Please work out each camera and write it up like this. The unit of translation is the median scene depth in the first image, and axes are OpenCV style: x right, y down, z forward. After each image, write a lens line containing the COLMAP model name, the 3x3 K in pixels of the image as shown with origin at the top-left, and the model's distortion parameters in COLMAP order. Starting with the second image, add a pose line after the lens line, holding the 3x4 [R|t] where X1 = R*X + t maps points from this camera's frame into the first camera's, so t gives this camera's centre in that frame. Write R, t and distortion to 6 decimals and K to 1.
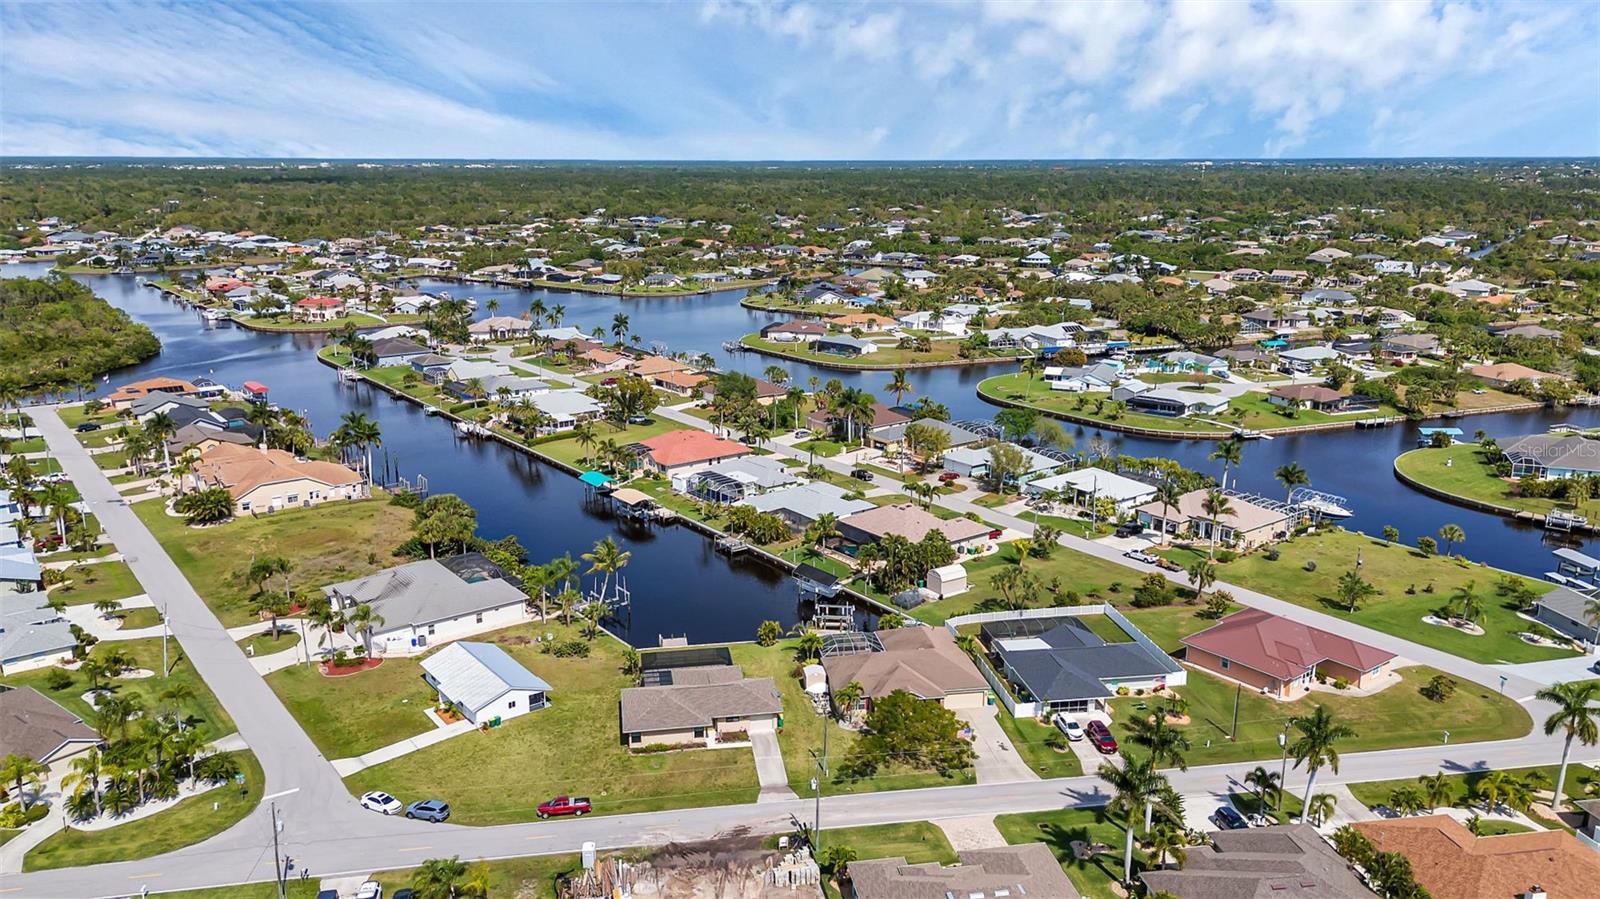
lens RADIAL K [[1171.0, 0, 800.0], [0, 1171.0, 449.5], [0, 0, 1]] dist [0.094313, -0.104379]
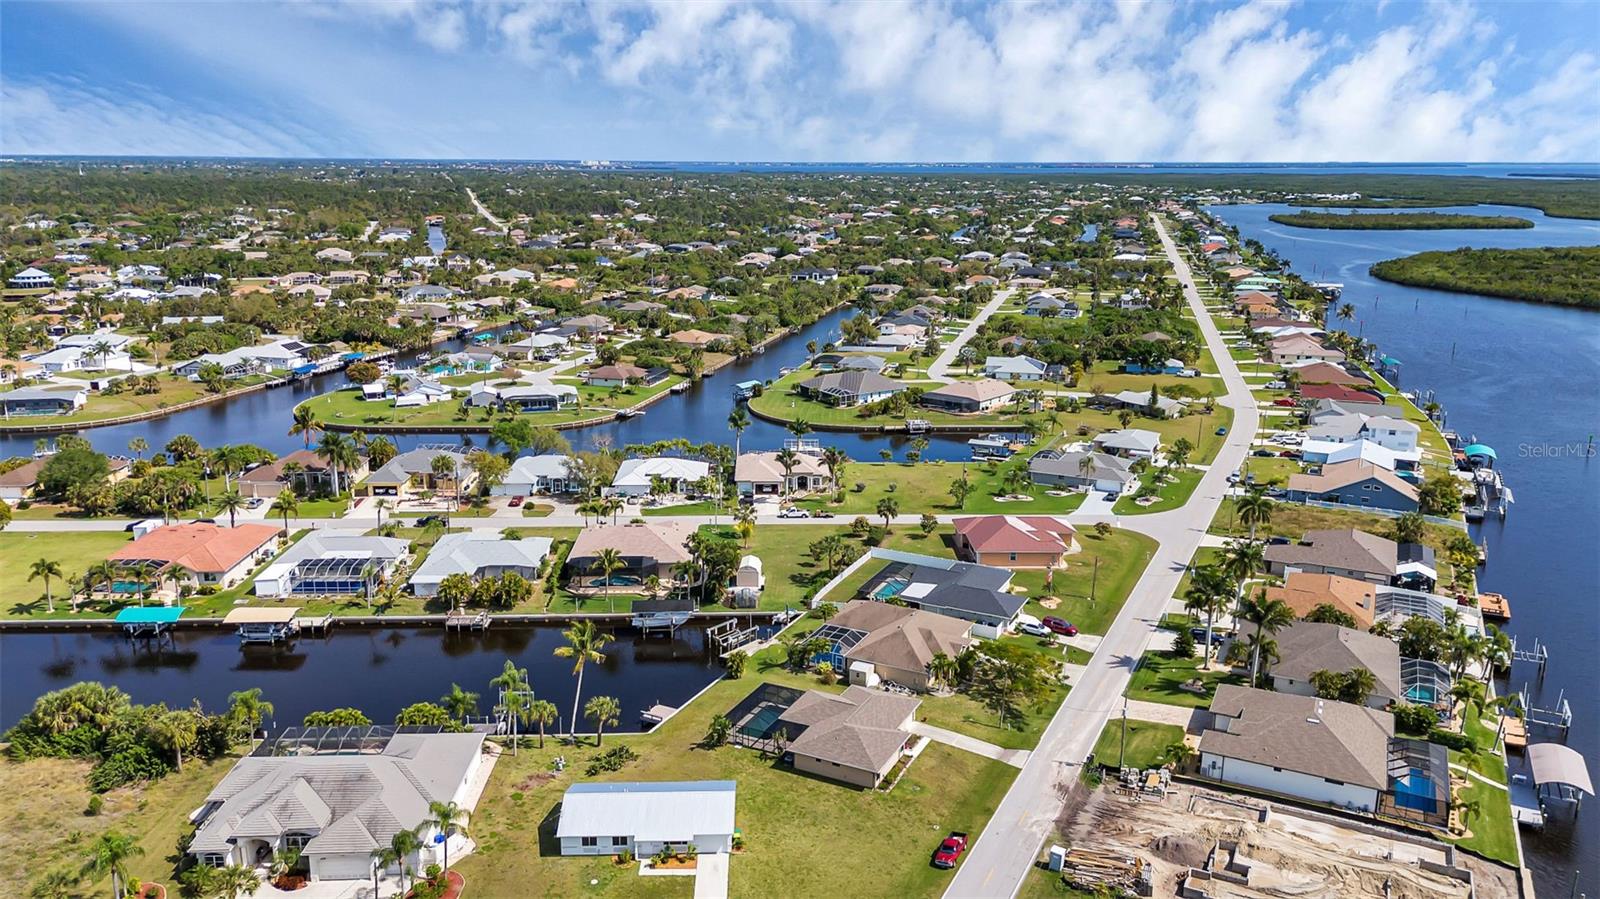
lens RADIAL K [[1171.0, 0, 800.0], [0, 1171.0, 449.5], [0, 0, 1]] dist [0.094313, -0.104379]
pose [[0.582735, -0.191677, 0.789734, -0.569729], [0.190933, 0.976877, 0.096211, -0.076387], [-0.789914, 0.094721, 0.605858, 0.287370]]
